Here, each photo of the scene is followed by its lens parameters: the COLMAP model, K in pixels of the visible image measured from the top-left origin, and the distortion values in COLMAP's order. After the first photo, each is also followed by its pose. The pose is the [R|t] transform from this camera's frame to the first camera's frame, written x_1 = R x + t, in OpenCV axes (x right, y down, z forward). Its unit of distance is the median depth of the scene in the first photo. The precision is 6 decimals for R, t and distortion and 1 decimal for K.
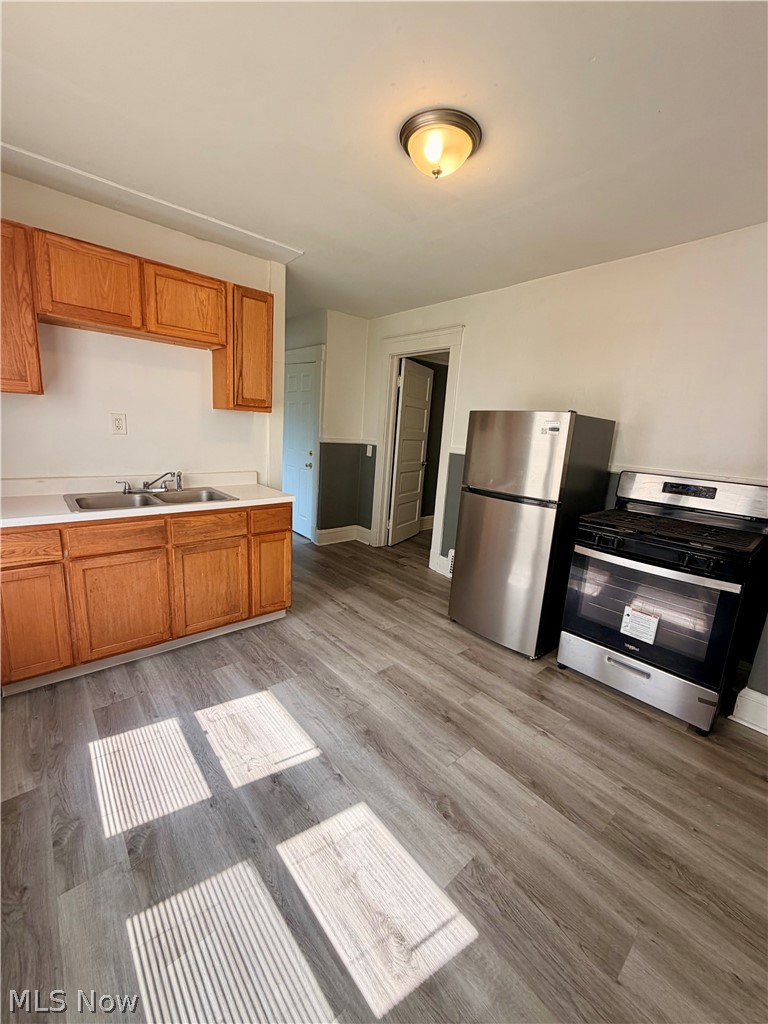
lens RADIAL K [[411.3, 0, 383.7], [0, 411.3, 508.0], [0, 0, 1]] dist [-0.000014, 0.000003]
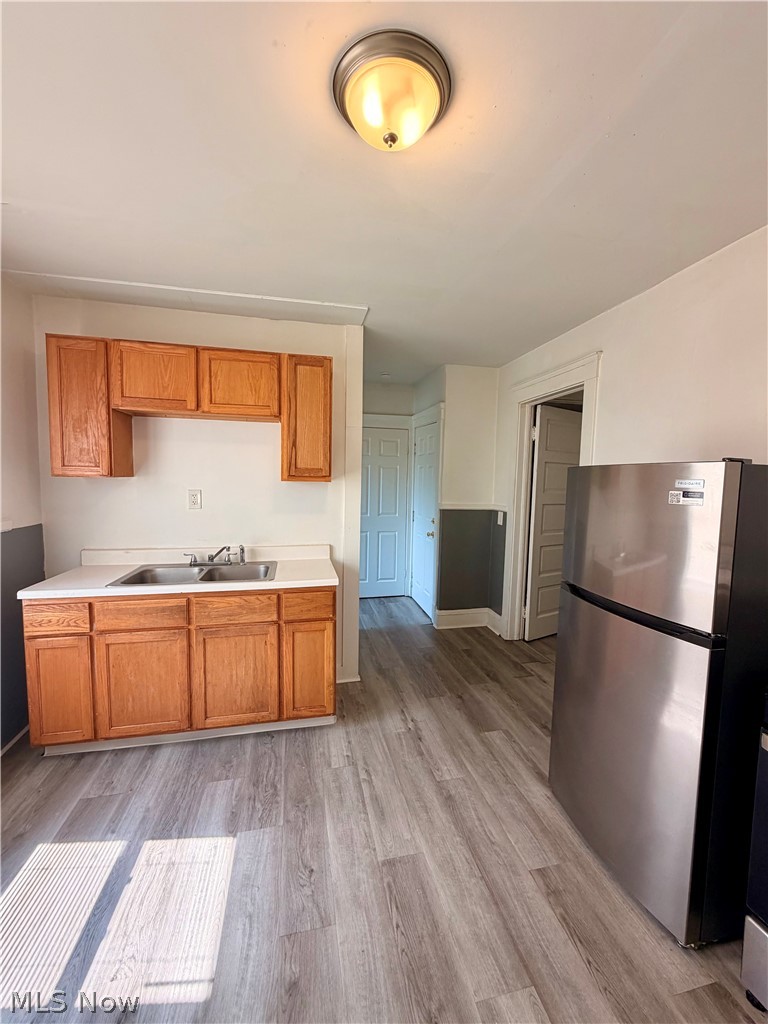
lens RADIAL K [[411.3, 0, 381.5], [0, 411.3, 507.5], [0, 0, 1]] dist [-0.000014, 0.000003]
pose [[0.875826, -0.011164, -0.482497, 0.318280], [-0.058962, 0.989769, -0.129929, -0.081990], [0.479011, 0.142245, 0.866207, 0.348334]]
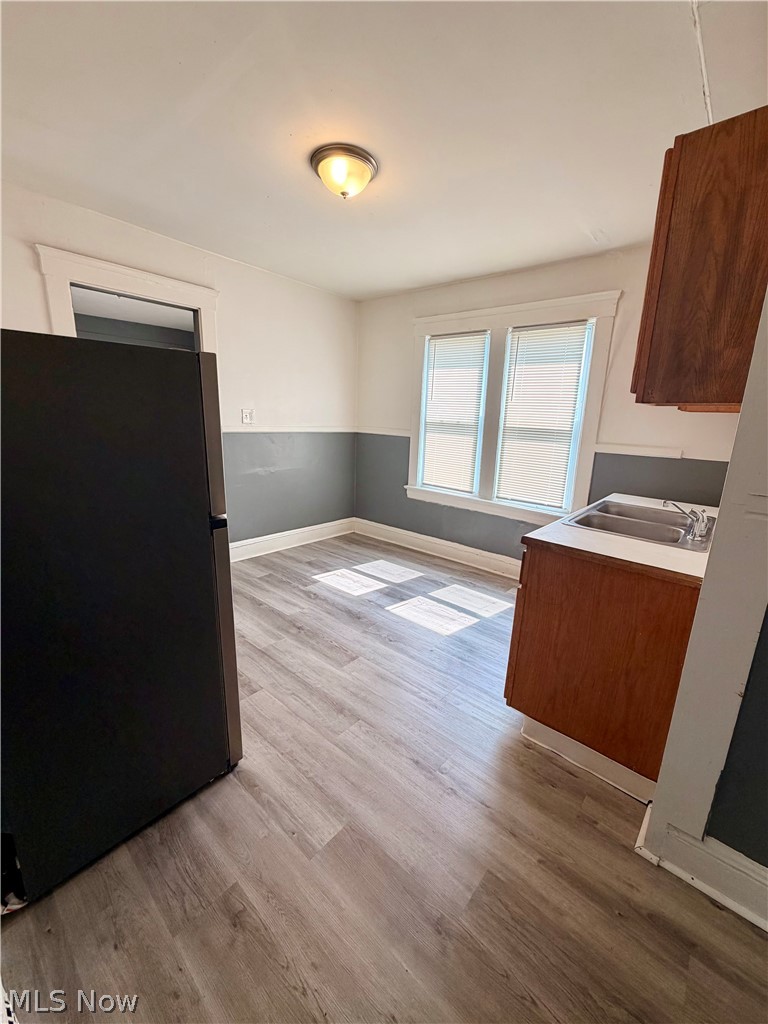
lens RADIAL K [[411.3, 0, 384.3], [0, 411.3, 508.9], [0, 0, 1]] dist [-0.000014, 0.000003]
pose [[-0.986028, -0.054917, -0.157266, 0.102378], [-0.114926, 0.907690, 0.403598, -0.342839], [0.120584, 0.416033, -0.901319, 1.794271]]
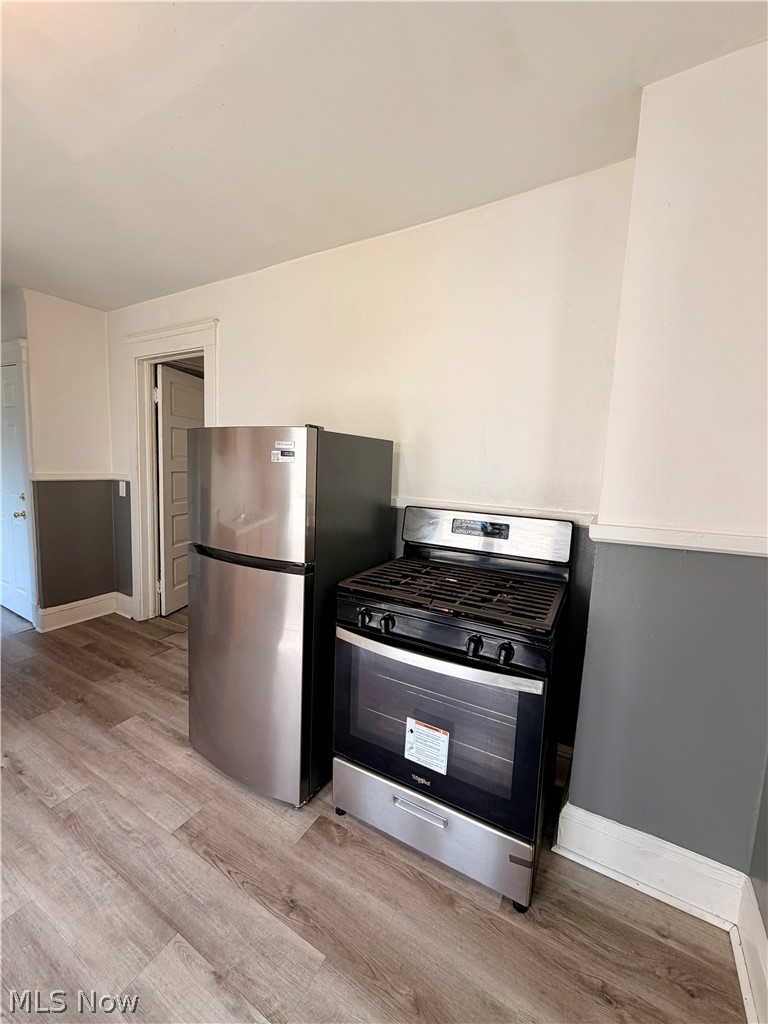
lens RADIAL K [[411.3, 0, 385.3], [0, 411.3, 507.2], [0, 0, 1]] dist [-0.000014, 0.000003]
pose [[0.944656, -0.064090, 0.321742, 0.346264], [0.085473, 0.994942, -0.052765, -0.059816], [-0.316733, 0.077345, 0.945356, 0.345472]]
